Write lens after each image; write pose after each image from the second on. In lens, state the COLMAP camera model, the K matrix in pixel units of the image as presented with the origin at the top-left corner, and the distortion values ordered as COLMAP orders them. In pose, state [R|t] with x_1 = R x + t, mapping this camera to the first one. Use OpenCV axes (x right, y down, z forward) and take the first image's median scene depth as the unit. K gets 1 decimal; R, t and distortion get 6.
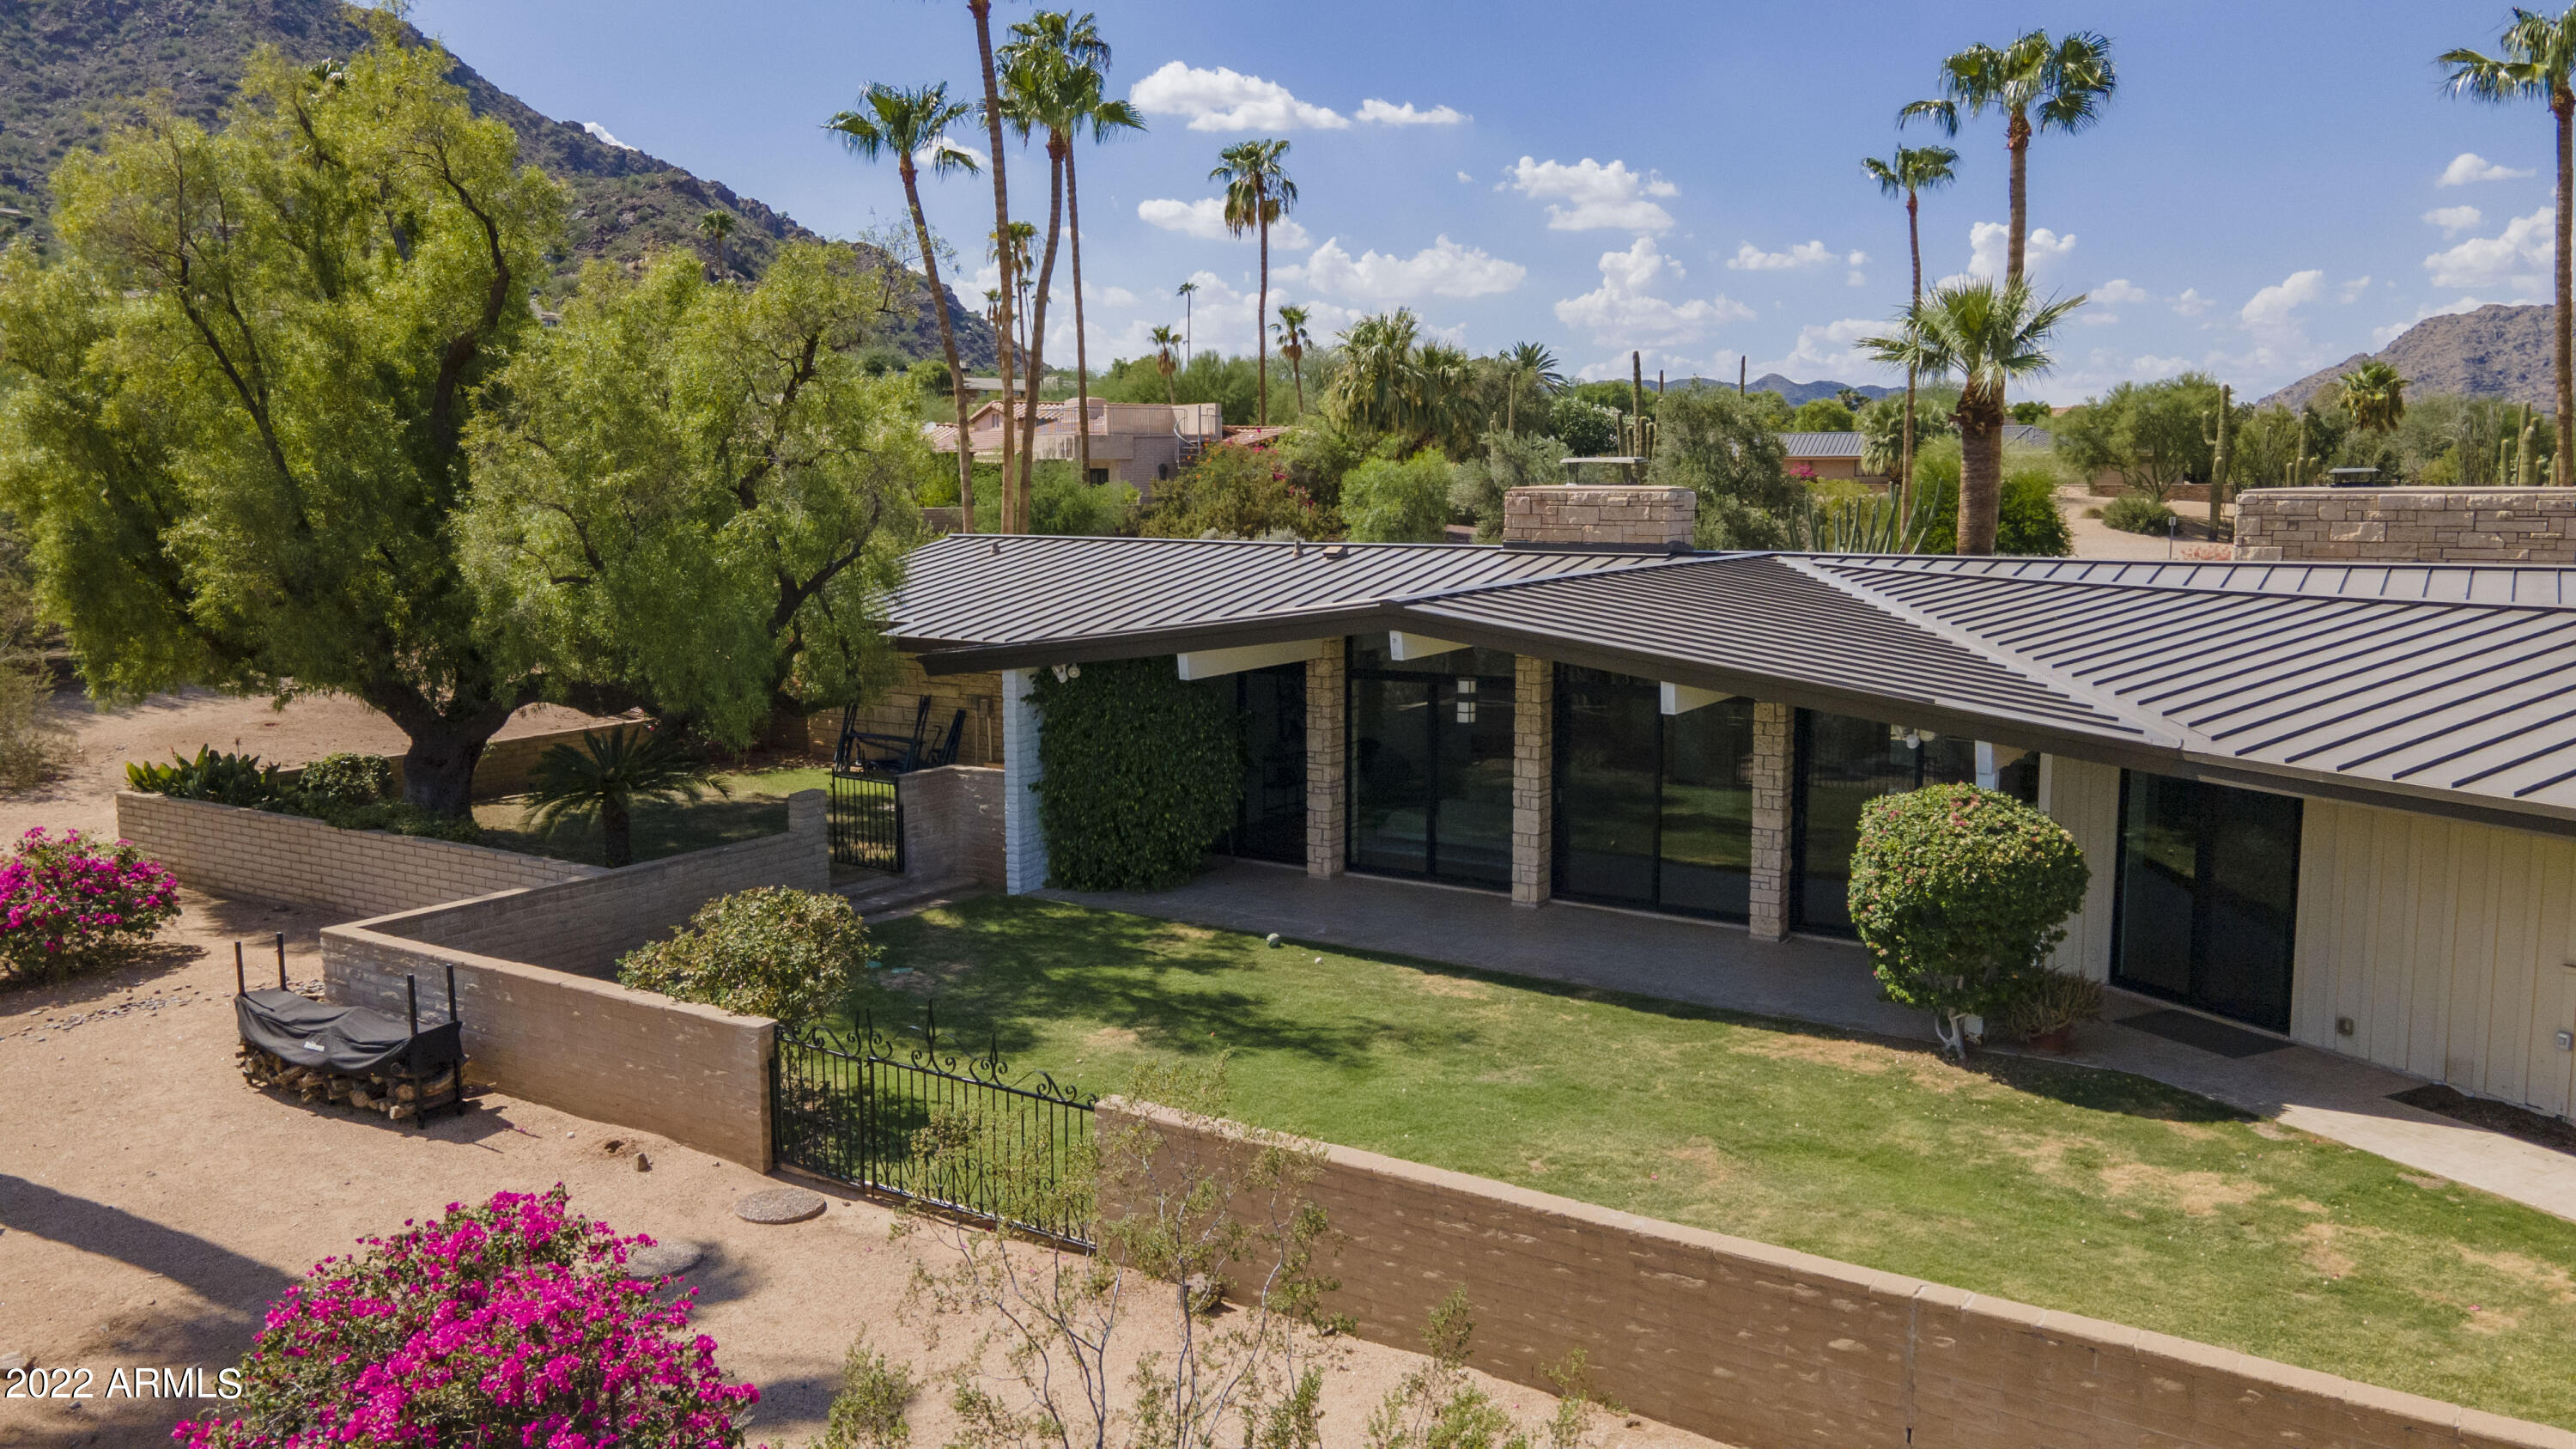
lens RADIAL K [[1885.7, 0, 1278.1], [0, 1885.7, 717.7], [0, 0, 1]] dist [0.015232, 0.049265]
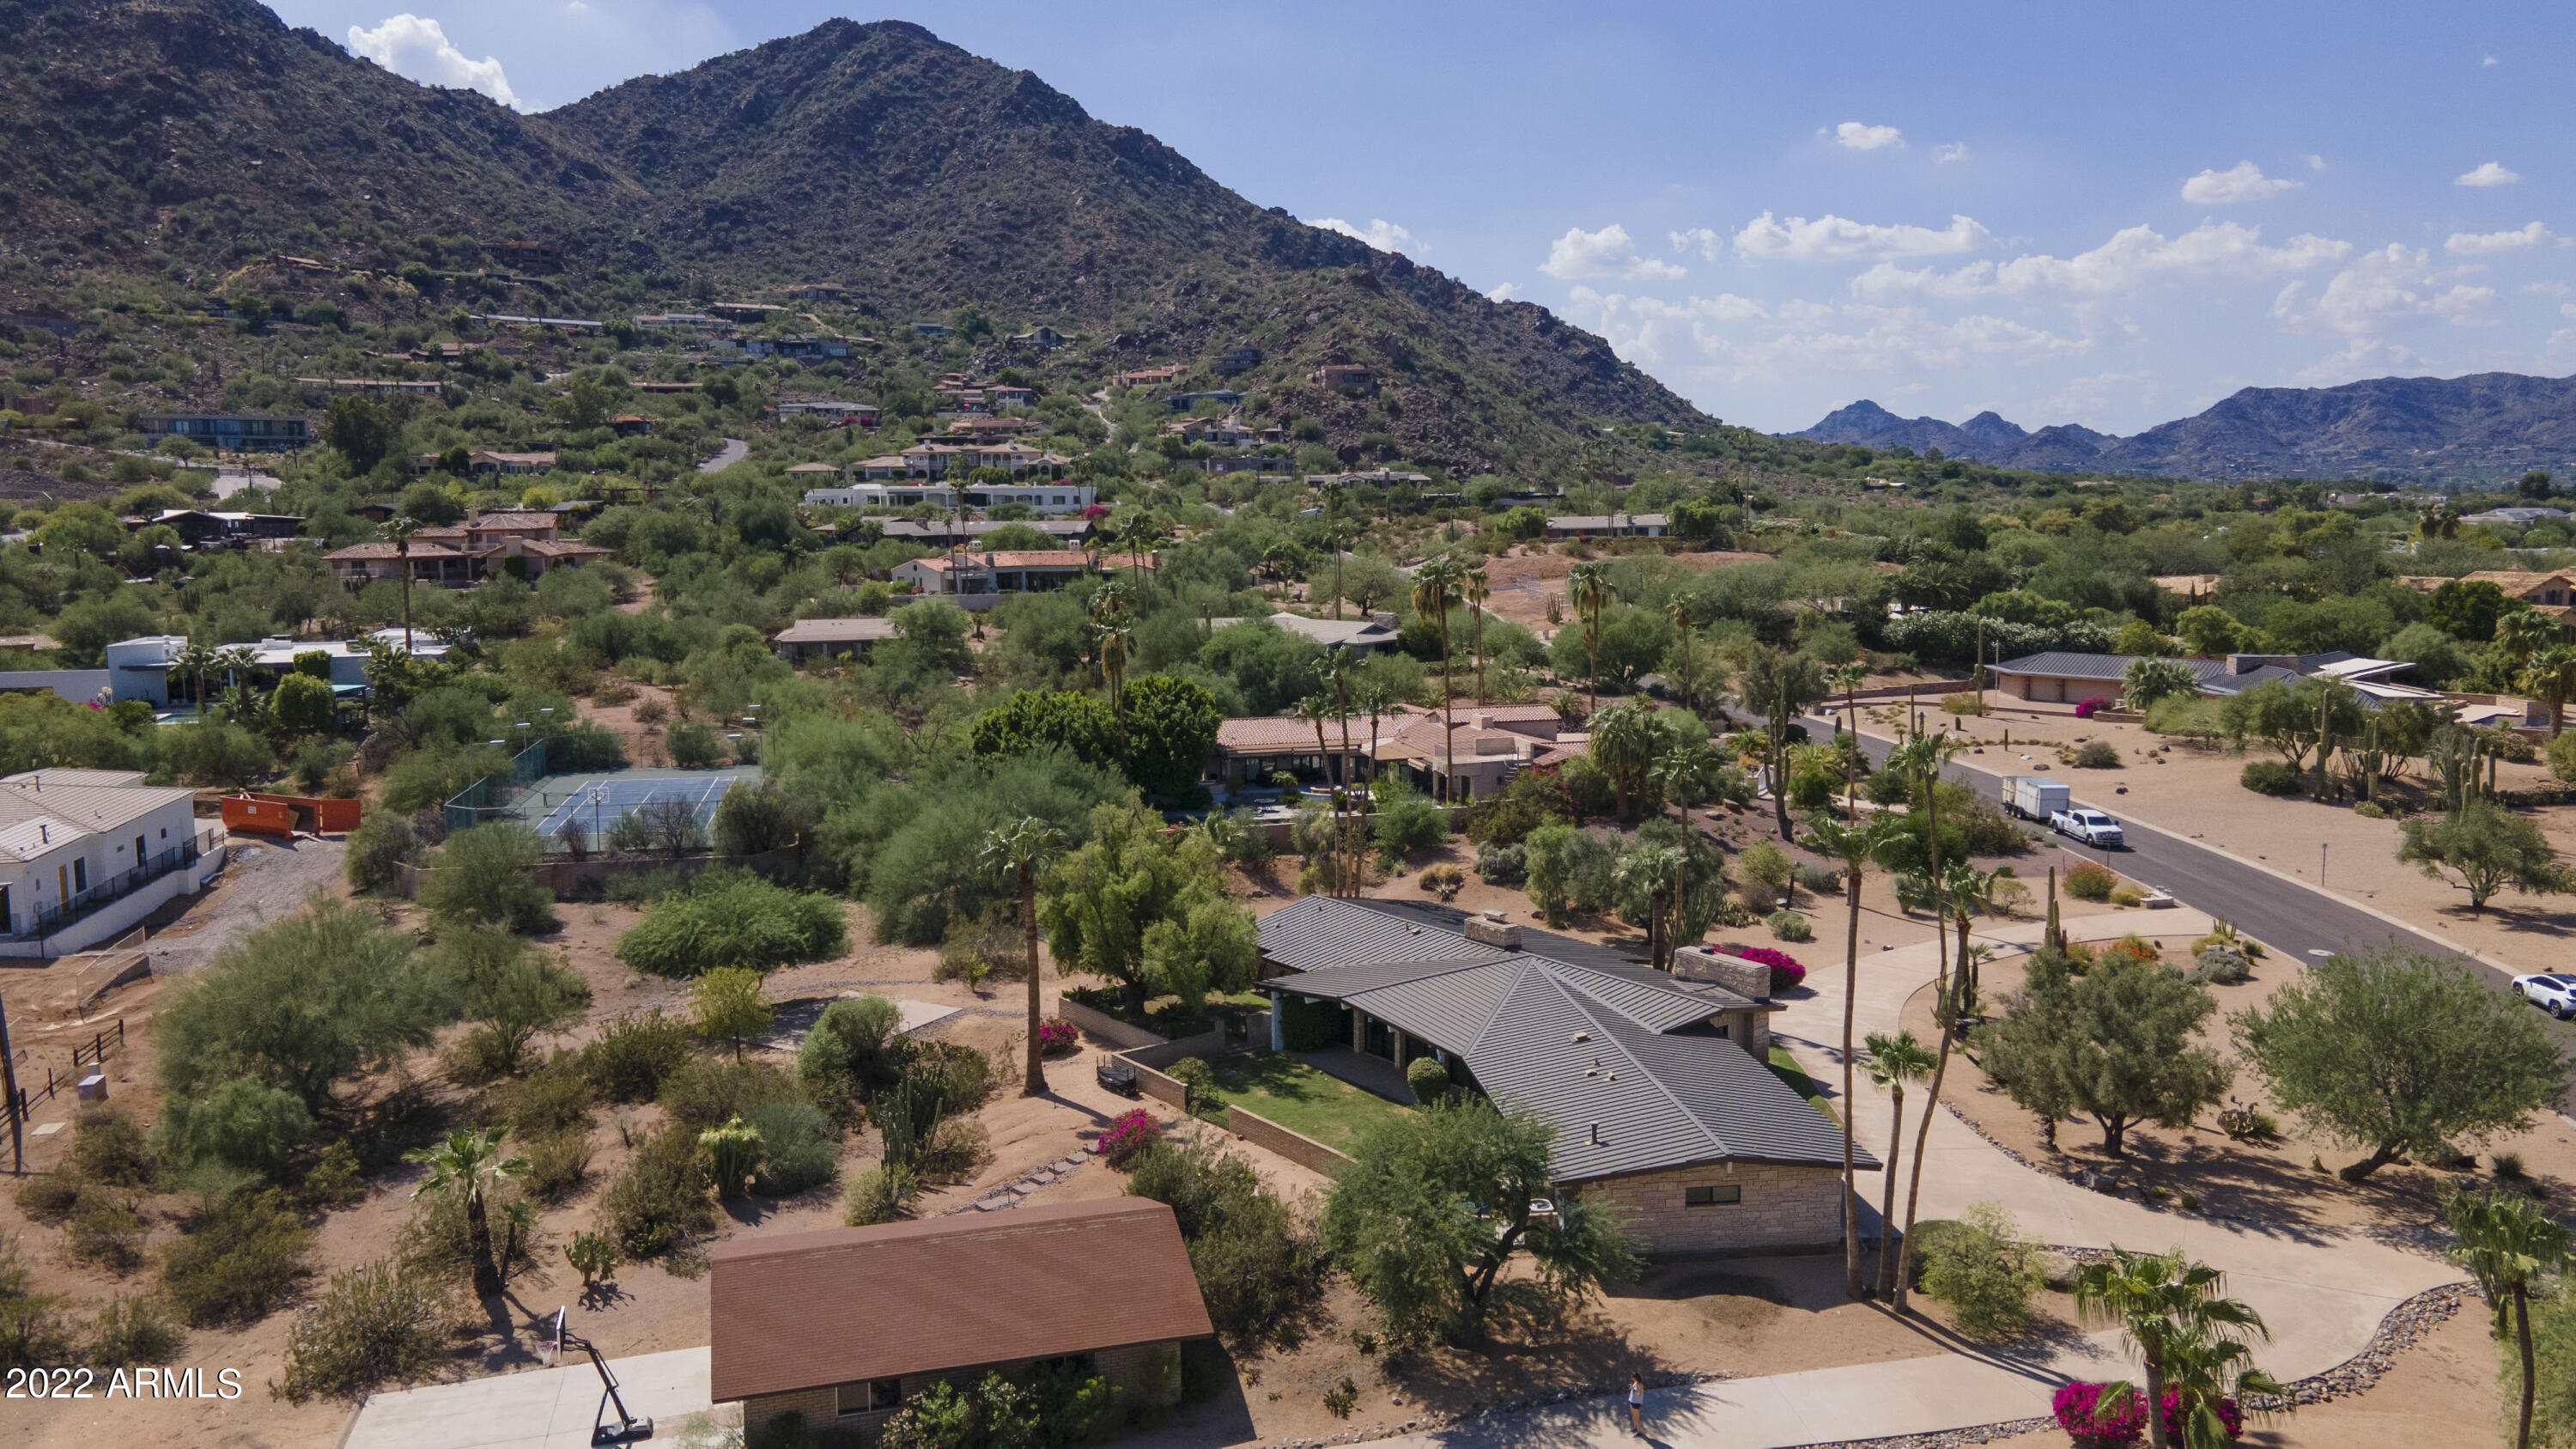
lens RADIAL K [[1885.7, 0, 1293.9], [0, 1885.7, 711.1], [0, 0, 1]] dist [0.015232, 0.049265]
pose [[0.941930, 0.033481, -0.334137, 1.121879], [-0.036892, 0.999312, -0.003866, -0.563513], [0.333777, 0.015969, 0.942517, -2.516277]]
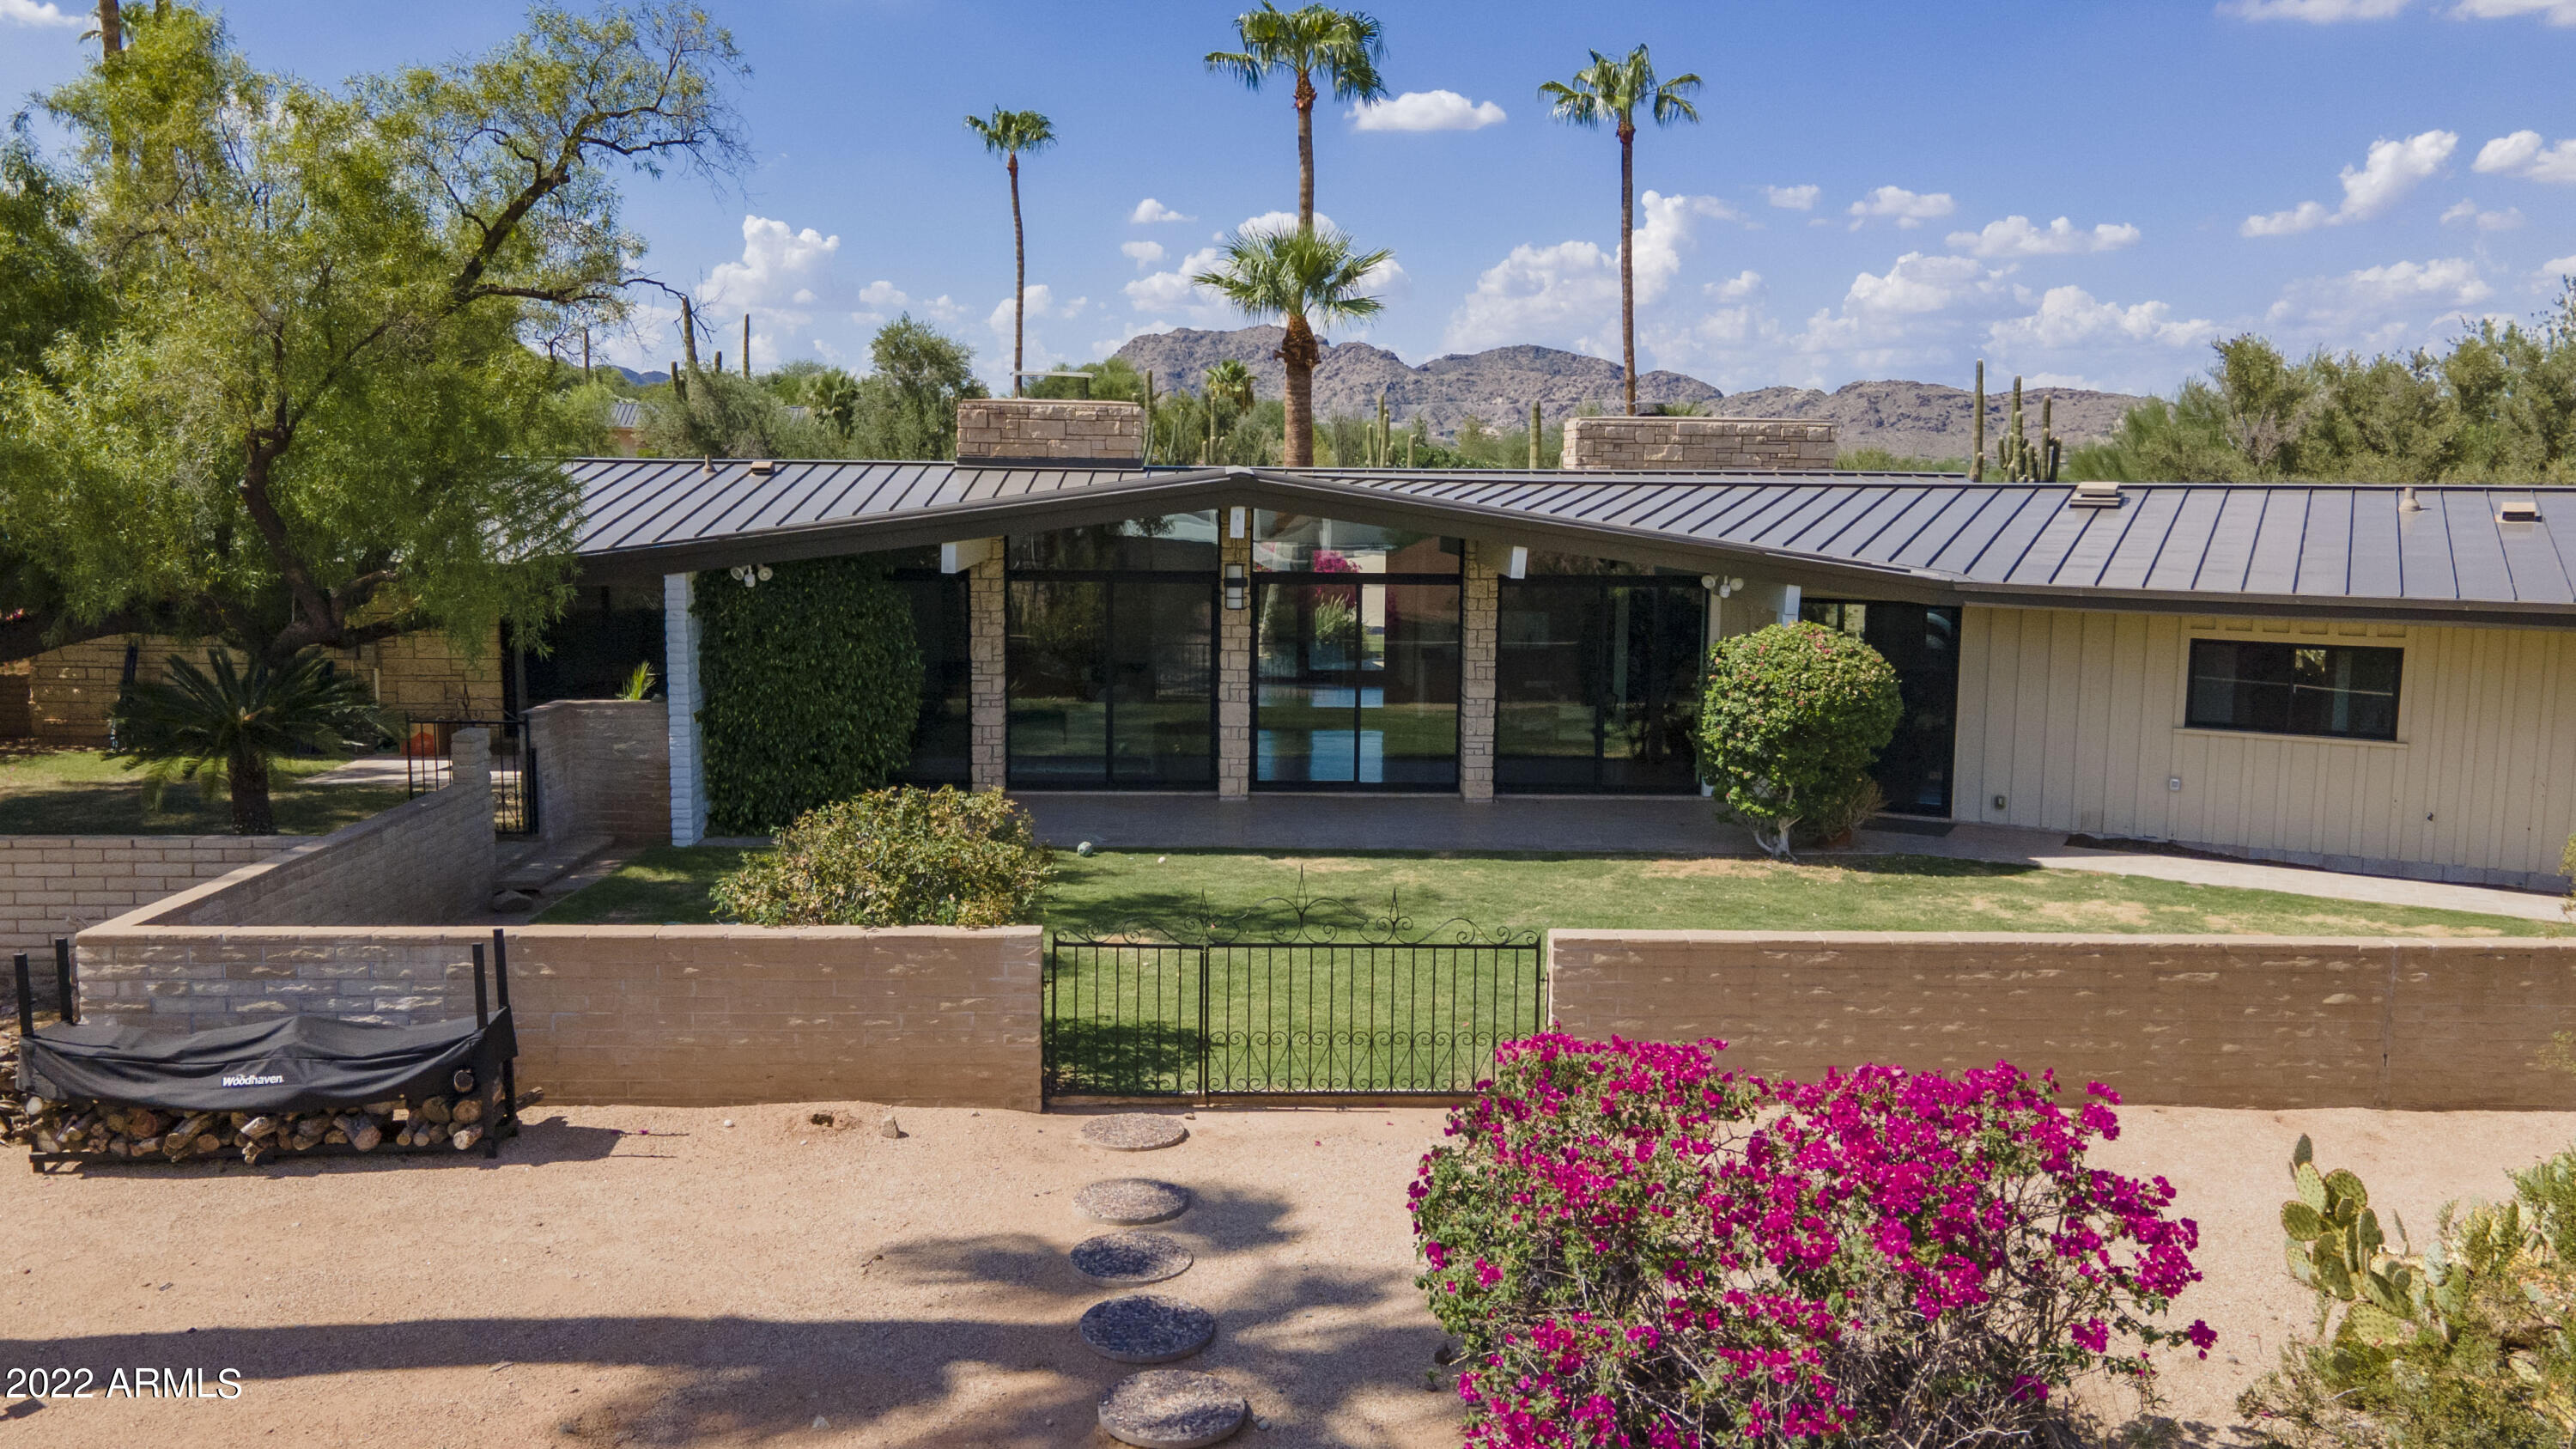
lens RADIAL K [[1885.7, 0, 1279.7], [0, 1885.7, 777.1], [0, 0, 1]] dist [0.015232, 0.049265]
pose [[0.820399, -0.080801, 0.566054, -0.398857], [0.059900, 0.996663, 0.055453, 0.033196], [-0.568645, -0.011587, 0.822501, 0.158422]]
